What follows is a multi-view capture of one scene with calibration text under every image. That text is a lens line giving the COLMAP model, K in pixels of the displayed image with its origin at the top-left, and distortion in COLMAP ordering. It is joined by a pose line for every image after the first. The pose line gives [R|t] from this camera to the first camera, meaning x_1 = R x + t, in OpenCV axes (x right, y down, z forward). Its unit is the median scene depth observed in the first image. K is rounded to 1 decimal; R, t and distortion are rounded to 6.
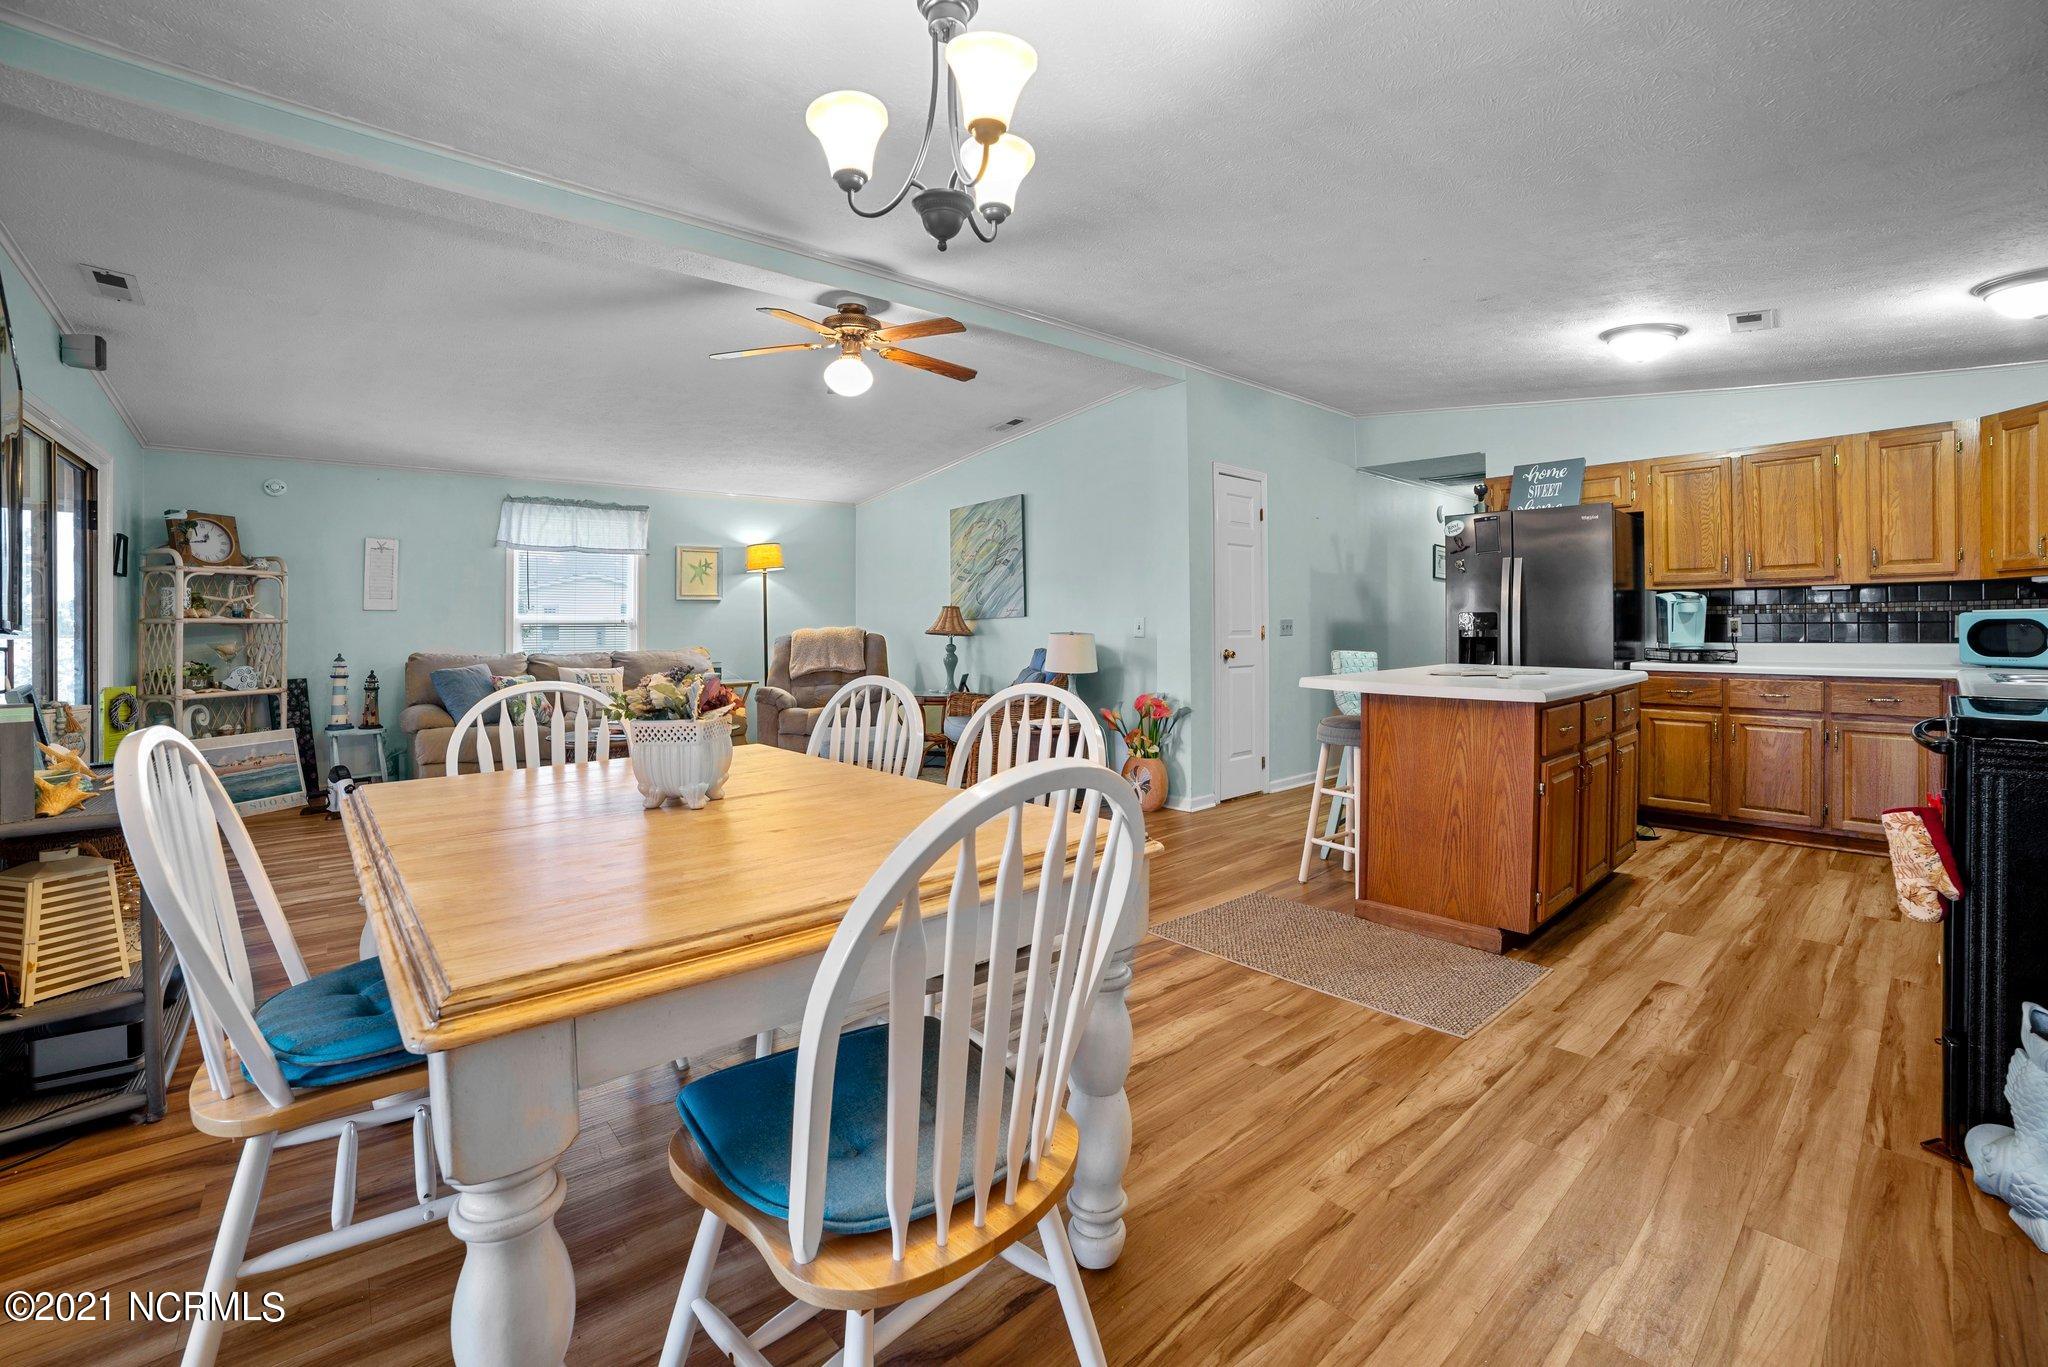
lens RADIAL K [[860.5, 0, 995.9], [0, 860.5, 628.1], [0, 0, 1]] dist [-0.100572, 0.028803]
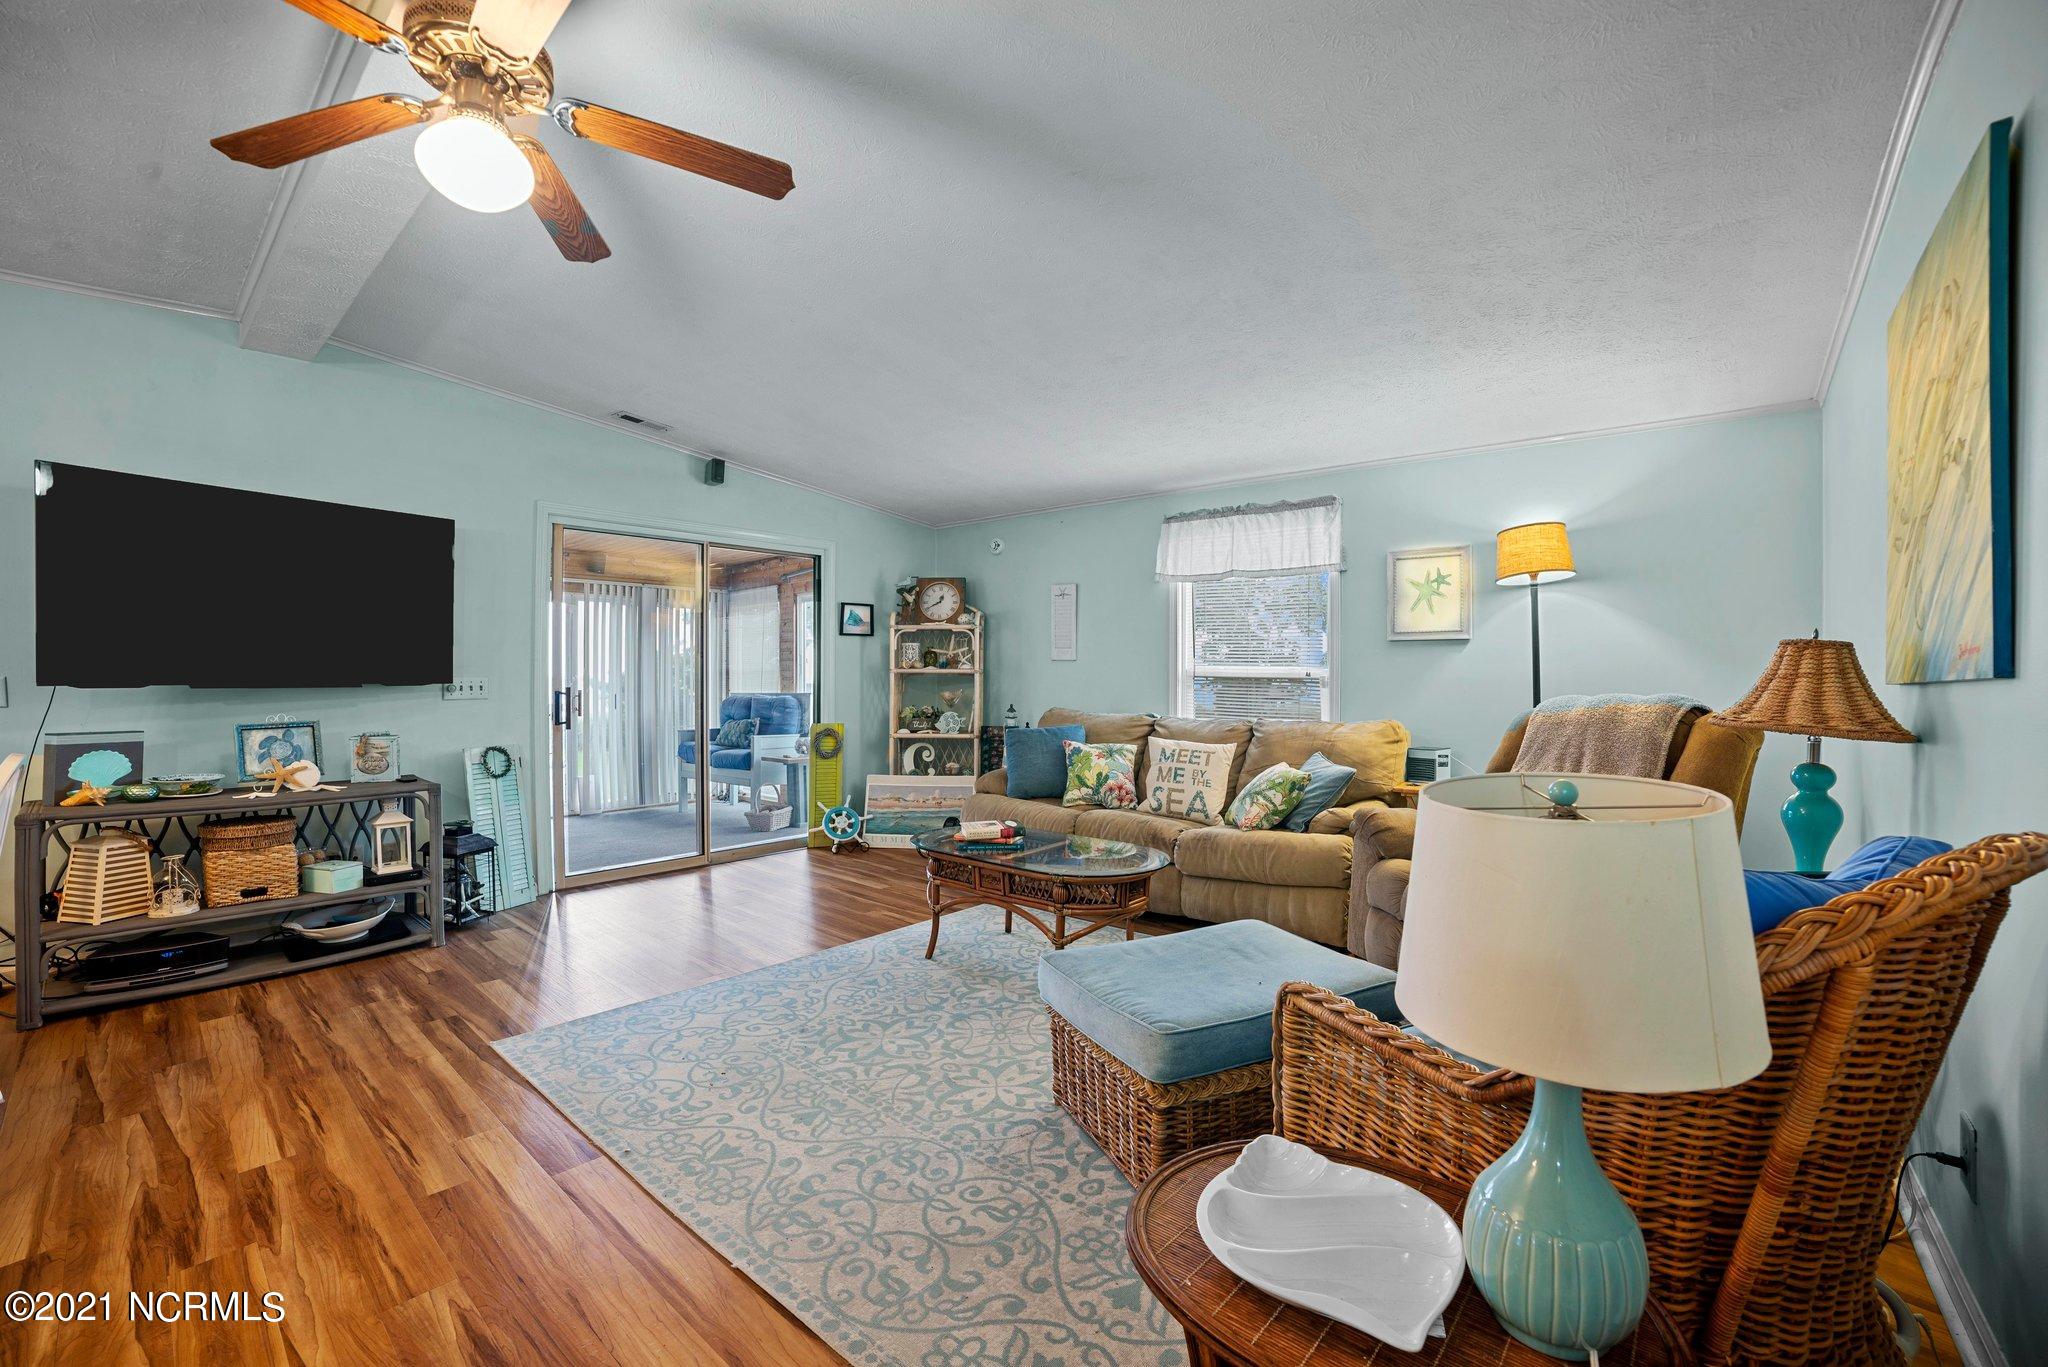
lens RADIAL K [[858.6, 0, 1015.7], [0, 858.6, 651.2], [0, 0, 1]] dist [-0.111153, 0.036676]
pose [[0.162354, -0.013085, -0.986646, 0.297962], [-0.010817, 0.999828, -0.015040, -0.023278], [0.986673, 0.013114, 0.162184, 1.087023]]
